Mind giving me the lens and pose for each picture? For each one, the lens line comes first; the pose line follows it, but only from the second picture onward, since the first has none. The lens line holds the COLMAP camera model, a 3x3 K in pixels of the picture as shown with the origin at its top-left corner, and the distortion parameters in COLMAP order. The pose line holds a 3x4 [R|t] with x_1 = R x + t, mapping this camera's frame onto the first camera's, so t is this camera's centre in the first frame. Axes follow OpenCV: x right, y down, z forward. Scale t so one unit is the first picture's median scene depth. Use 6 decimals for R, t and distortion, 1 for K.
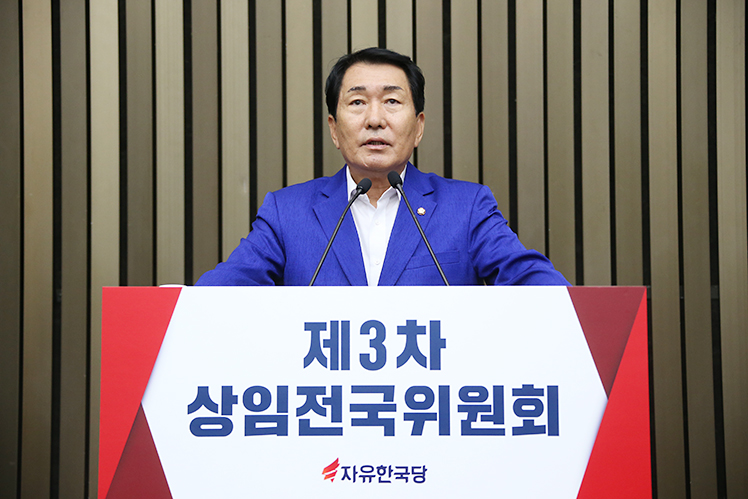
lens RADIAL K [[2417.8, 0, 386.7], [0, 2417.8, 199.8], [0, 0, 1]] dist [0.608059, 0.000000]
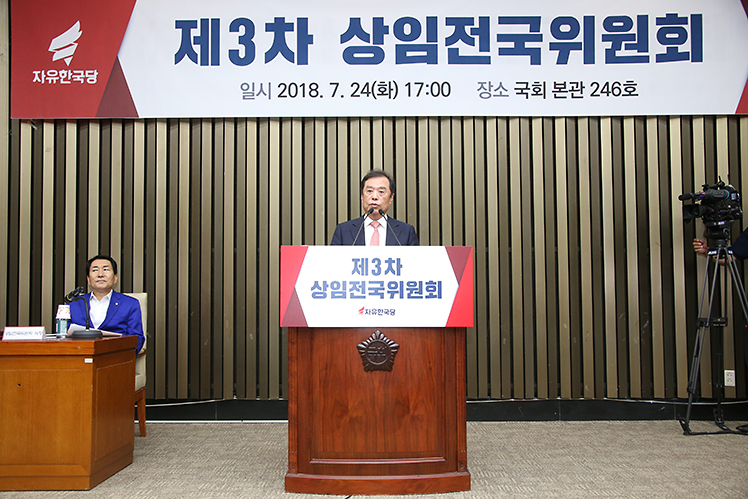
lens RADIAL K [[817.2, 0, 391.7], [0, 817.2, 241.1], [0, 0, 1]] dist [0.107875, 0.000000]
pose [[0.999832, -0.000025, 0.018339, -0.066368], [-0.000300, 0.999844, 0.017672, 0.165735], [-0.018336, -0.017675, 0.999676, 0.649540]]
